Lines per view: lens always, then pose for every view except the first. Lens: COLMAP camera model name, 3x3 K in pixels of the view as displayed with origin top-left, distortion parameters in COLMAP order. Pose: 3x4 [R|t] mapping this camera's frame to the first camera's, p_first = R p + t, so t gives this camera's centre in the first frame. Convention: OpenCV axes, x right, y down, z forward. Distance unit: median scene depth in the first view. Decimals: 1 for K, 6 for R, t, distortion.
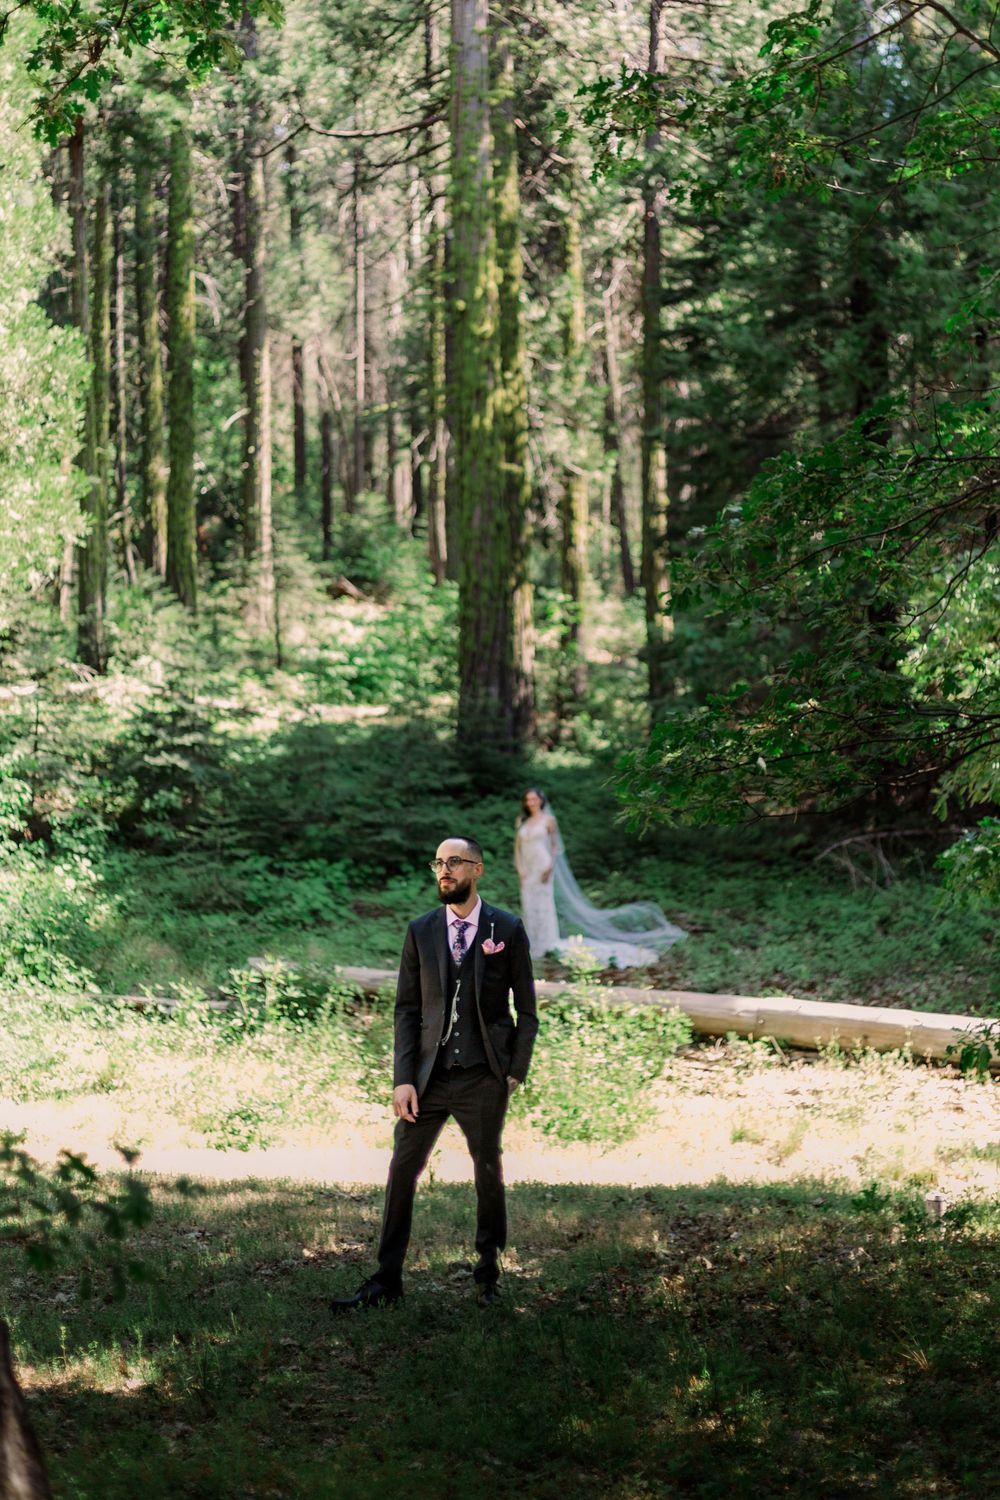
lens RADIAL K [[2332.8, 0, 598.0], [0, 2332.8, 624.1], [0, 0, 1]] dist [0.071417, 0.000000]
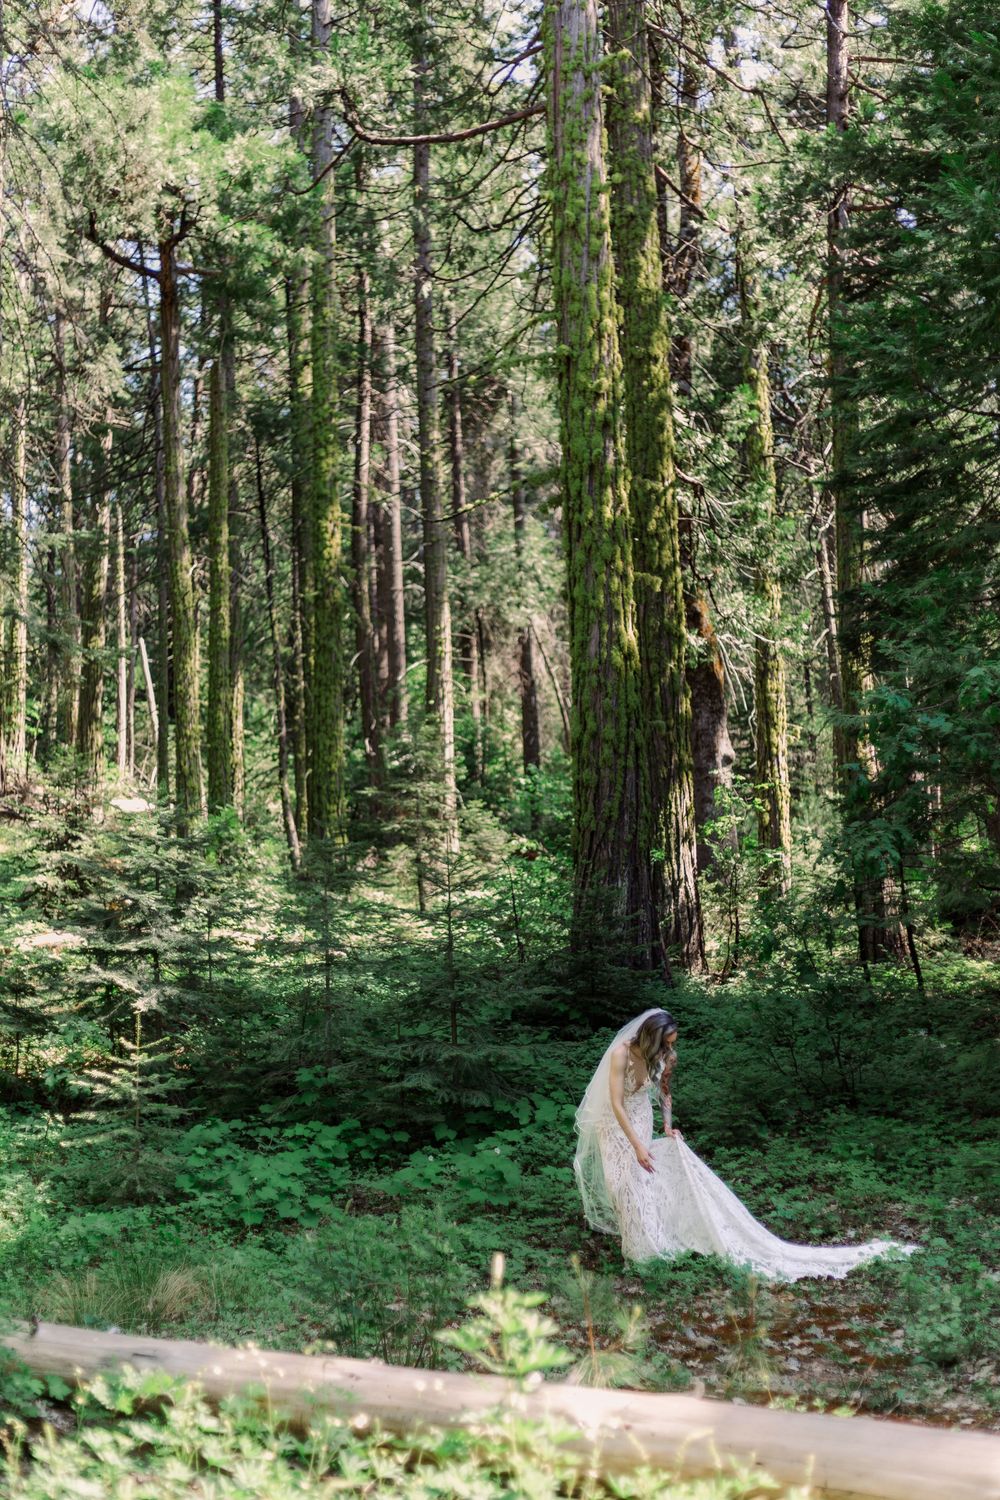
lens RADIAL K [[2332.8, 0, 491.4], [0, 2332.8, 742.2], [0, 0, 1]] dist [0.071417, 0.000000]
pose [[0.988778, -0.037632, -0.144574, 0.025199], [0.026309, 0.996492, -0.079448, 0.054294], [0.147057, 0.074753, 0.986299, 0.410573]]
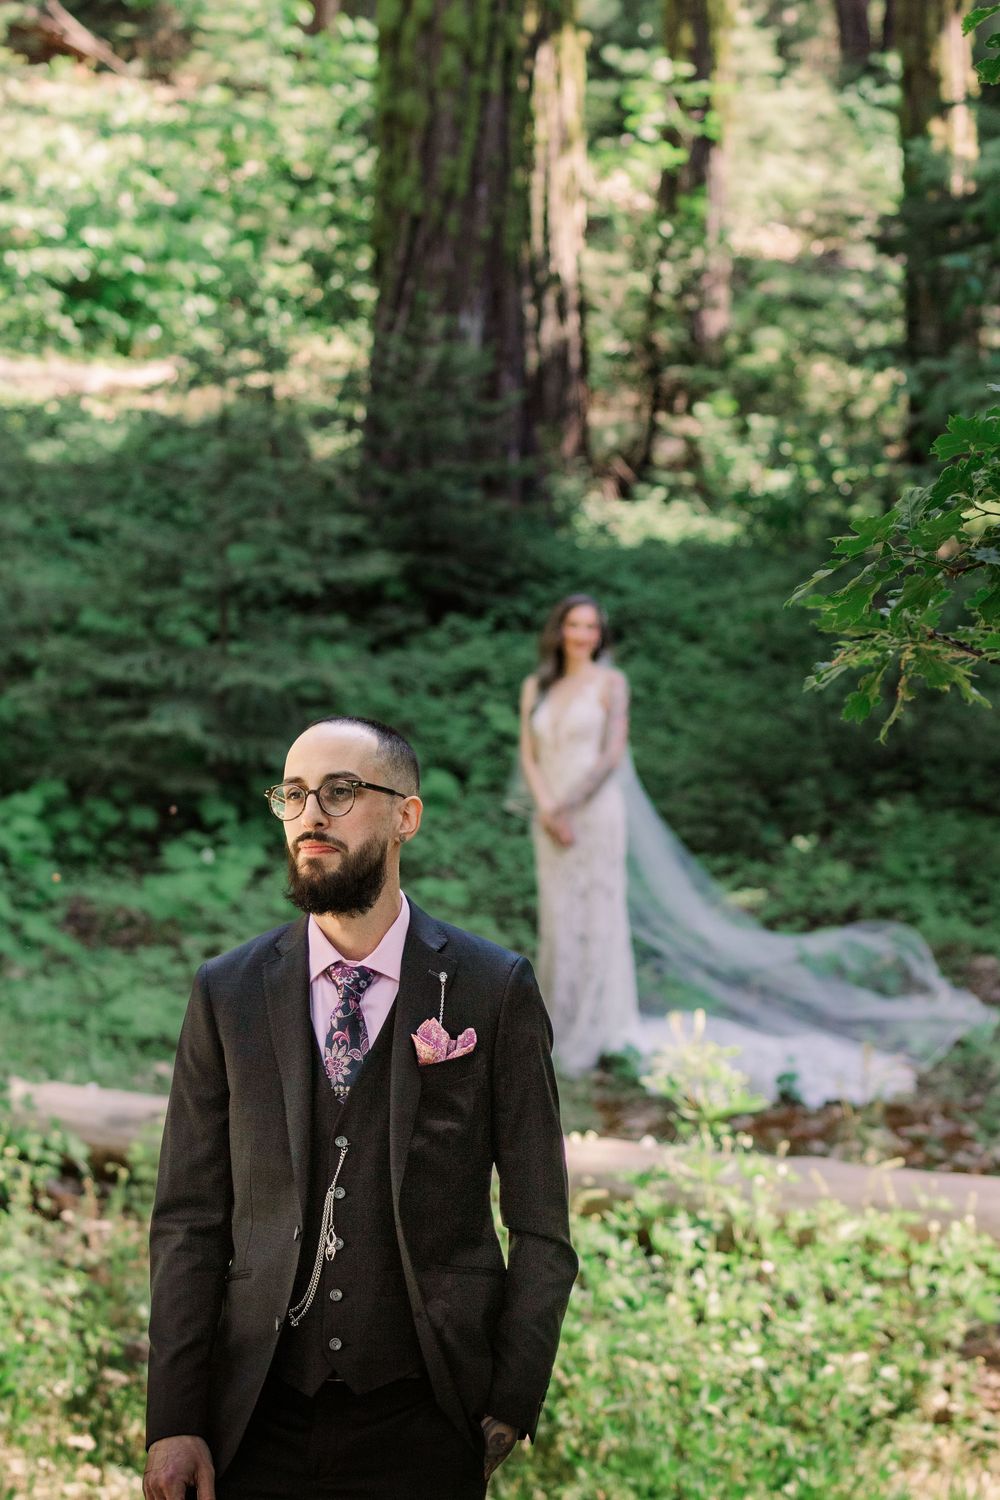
lens RADIAL K [[7077.3, 0, 499.9], [0, 7077.3, 750.4], [0, 0, 1]] dist [0.731420, 0.000000]
pose [[0.999026, 0.022907, -0.037711, 0.002134], [-0.019214, 0.995242, 0.095525, -0.009729], [0.039720, -0.094708, 0.994712, -0.079164]]
